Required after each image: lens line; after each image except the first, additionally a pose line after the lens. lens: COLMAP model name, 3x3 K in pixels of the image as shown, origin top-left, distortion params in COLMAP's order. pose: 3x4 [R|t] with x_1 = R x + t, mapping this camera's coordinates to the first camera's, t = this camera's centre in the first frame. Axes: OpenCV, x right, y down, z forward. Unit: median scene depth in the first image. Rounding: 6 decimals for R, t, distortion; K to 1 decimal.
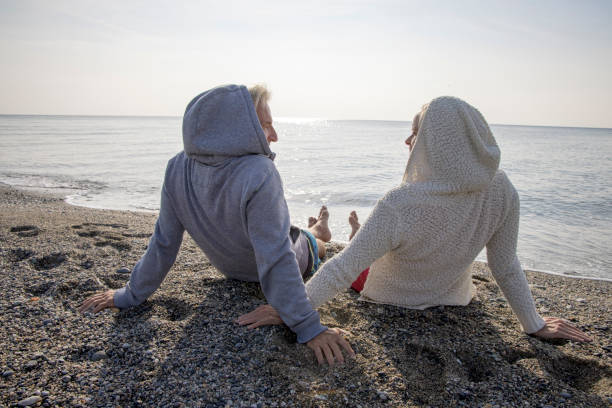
lens RADIAL K [[409.5, 0, 305.5], [0, 409.5, 216.5], [0, 0, 1]] dist [-0.085453, 0.050682]
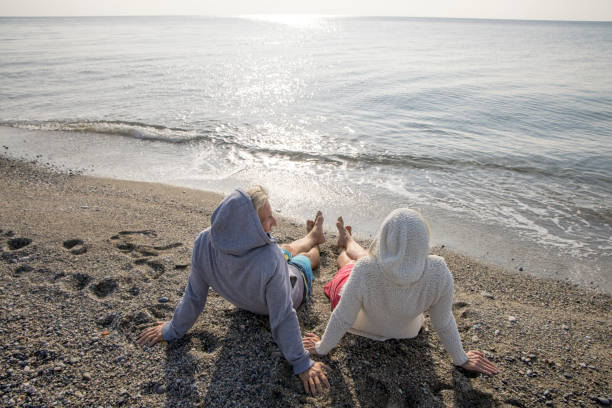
lens RADIAL K [[409.5, 0, 305.5], [0, 409.5, 216.5], [0, 0, 1]] dist [-0.085453, 0.050682]
pose [[0.999603, -0.008589, -0.026850, 0.065999], [0.015236, 0.965967, 0.258217, -0.584191], [0.023718, -0.258524, 0.965714, -0.252765]]
